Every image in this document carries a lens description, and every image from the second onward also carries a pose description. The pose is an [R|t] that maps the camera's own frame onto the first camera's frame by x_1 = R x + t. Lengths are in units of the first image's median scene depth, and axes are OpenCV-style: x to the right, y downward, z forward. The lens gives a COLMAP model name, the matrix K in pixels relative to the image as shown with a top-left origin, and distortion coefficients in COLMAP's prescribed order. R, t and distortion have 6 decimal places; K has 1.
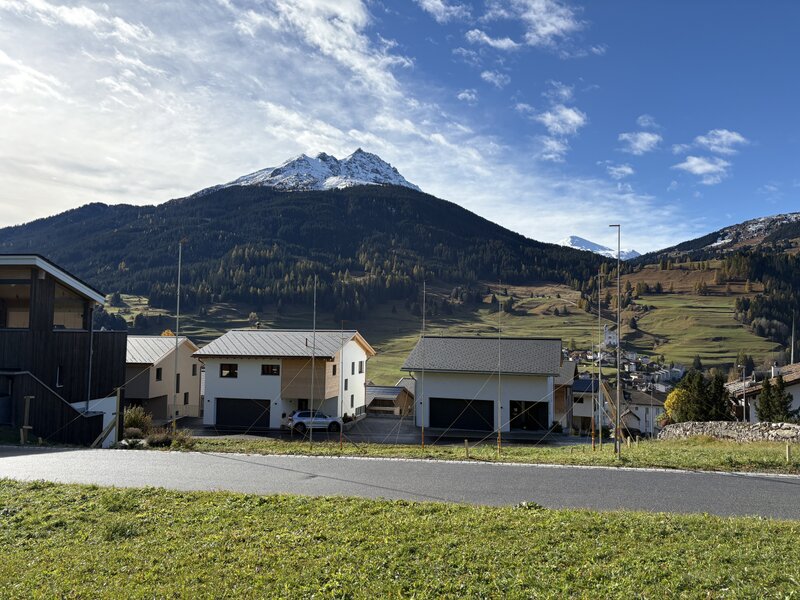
lens RADIAL K [[603.3, 0, 399.6], [0, 603.3, 299.0], [0, 0, 1]] dist [0.038718, -0.031561]
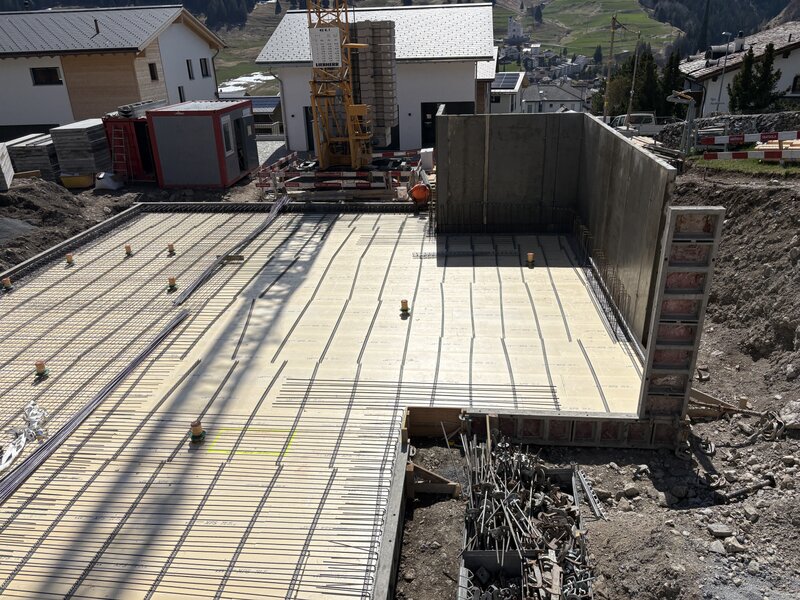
lens RADIAL K [[603.3, 0, 402.2], [0, 603.3, 297.3], [0, 0, 1]] dist [0.038718, -0.031561]
pose [[0.984852, -0.106319, 0.136975, 0.037915], [0.033736, 0.892353, 0.450075, 0.046603], [-0.170082, -0.438637, 0.882423, 0.259159]]
